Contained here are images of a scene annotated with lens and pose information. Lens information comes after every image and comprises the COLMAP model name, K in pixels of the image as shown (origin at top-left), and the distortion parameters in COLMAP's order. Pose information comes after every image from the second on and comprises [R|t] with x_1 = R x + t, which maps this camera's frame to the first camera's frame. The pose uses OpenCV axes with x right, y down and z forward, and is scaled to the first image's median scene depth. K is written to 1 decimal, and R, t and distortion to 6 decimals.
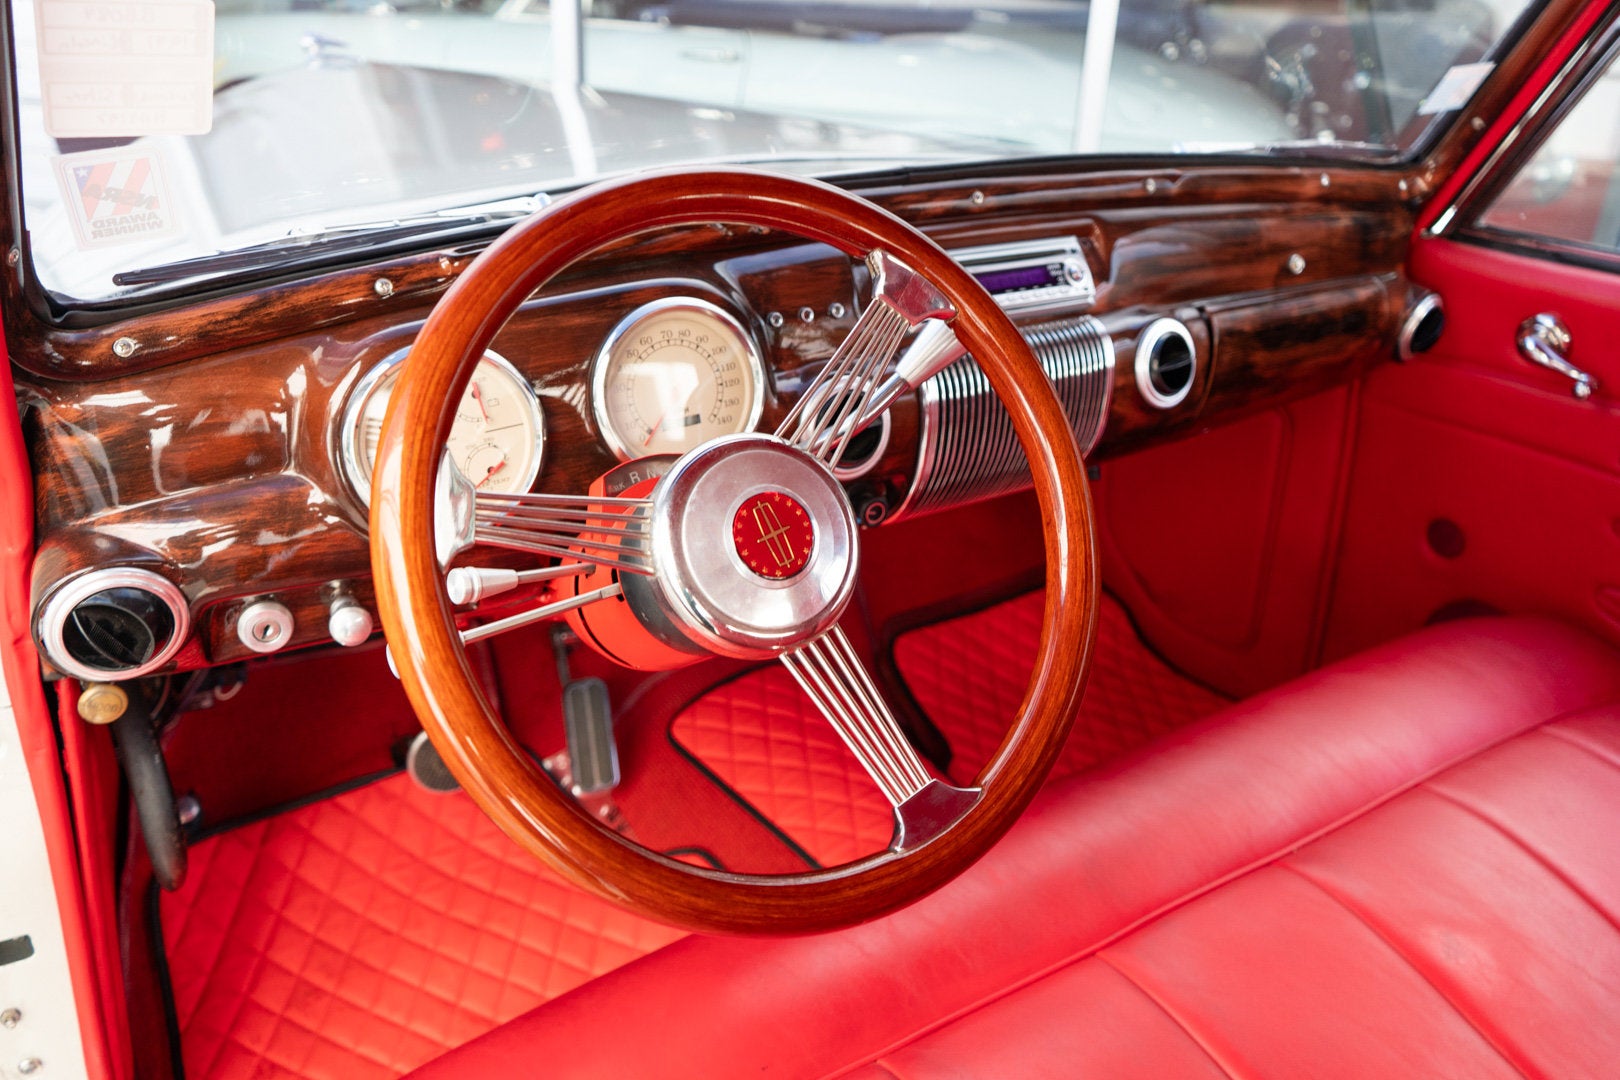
lens RADIAL K [[1291.5, 0, 810.0], [0, 1291.5, 540.0], [0, 0, 1]] dist [-0.011516, 0.002815]
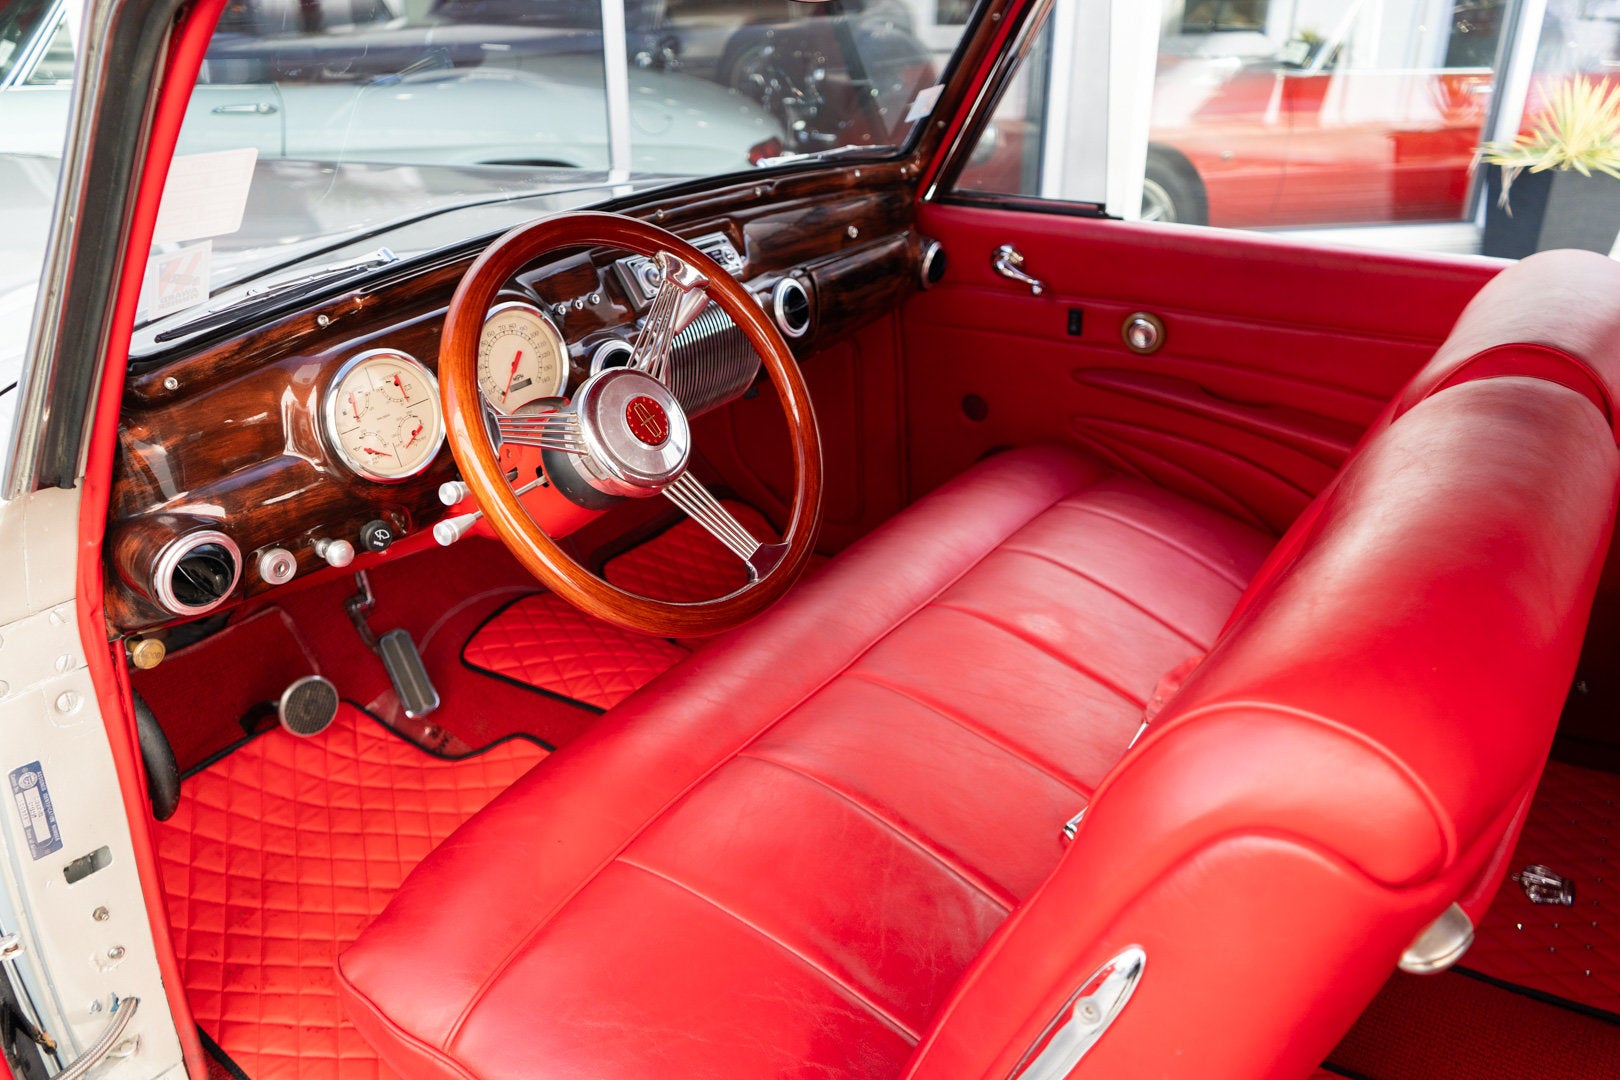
lens RADIAL K [[1291.5, 0, 810.0], [0, 1291.5, 540.0], [0, 0, 1]] dist [-0.011516, 0.002815]
pose [[0.921723, -0.201812, 0.331208, -0.242309], [0.203079, 0.978666, 0.031171, 0.080004], [-0.330433, 0.038530, 0.943043, -0.387759]]
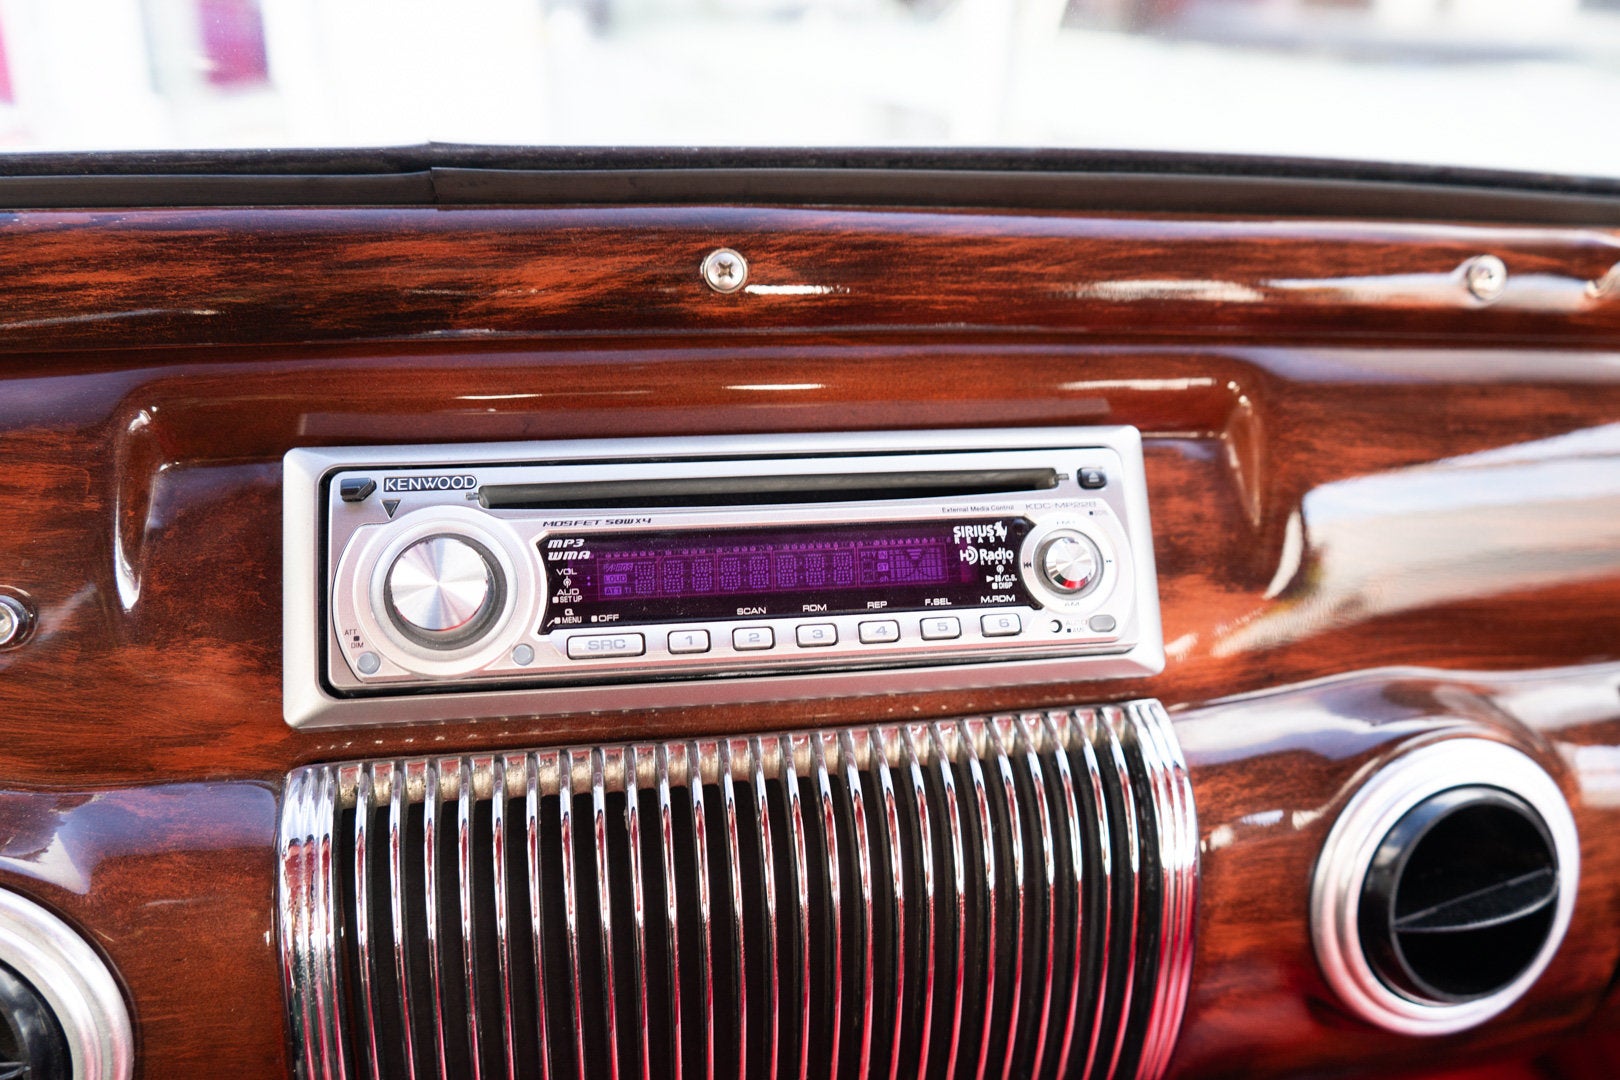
lens RADIAL K [[1291.5, 0, 810.0], [0, 1291.5, 540.0], [0, 0, 1]] dist [-0.011516, 0.002815]
pose [[0.920181, 0.147525, -0.362635, 0.226160], [-0.164163, 0.986314, -0.015317, -0.176395], [0.355412, 0.073626, 0.931805, 0.642094]]
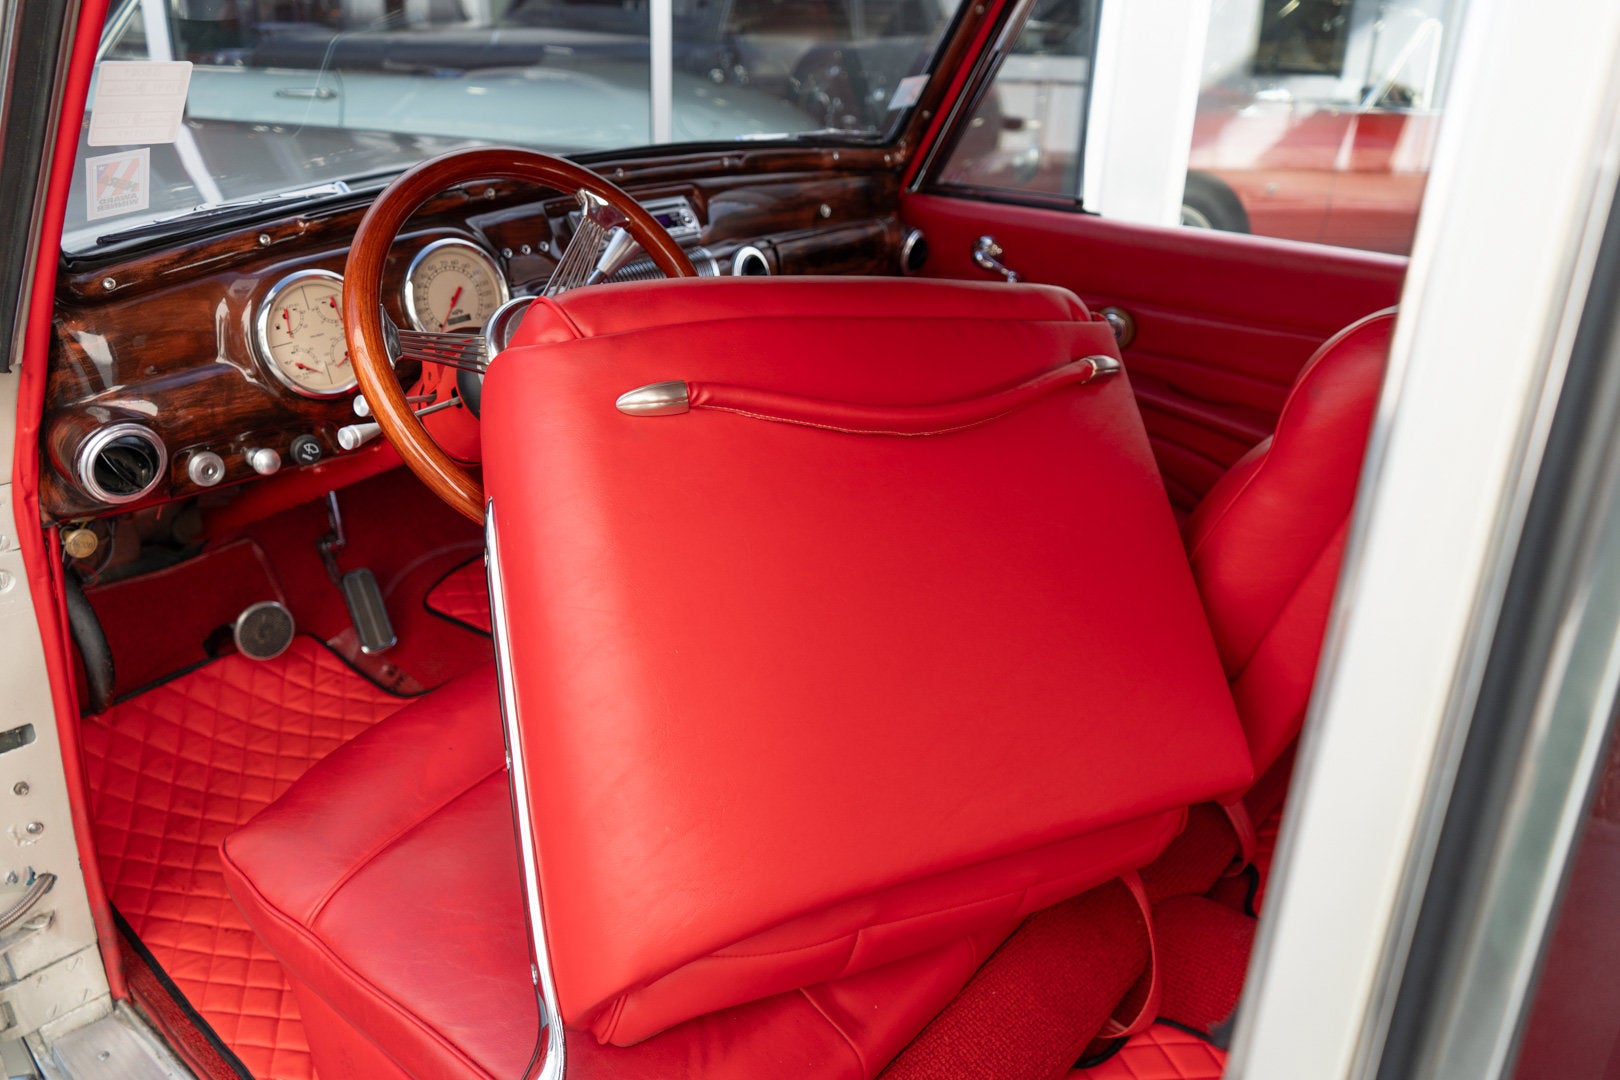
lens RADIAL K [[1291.5, 0, 810.0], [0, 1291.5, 540.0], [0, 0, 1]] dist [-0.011516, 0.002815]
pose [[0.947138, -0.135964, 0.290592, -0.141322], [0.141763, 0.989900, 0.001107, 0.174628], [-0.287808, 0.040147, 0.956846, -0.457606]]
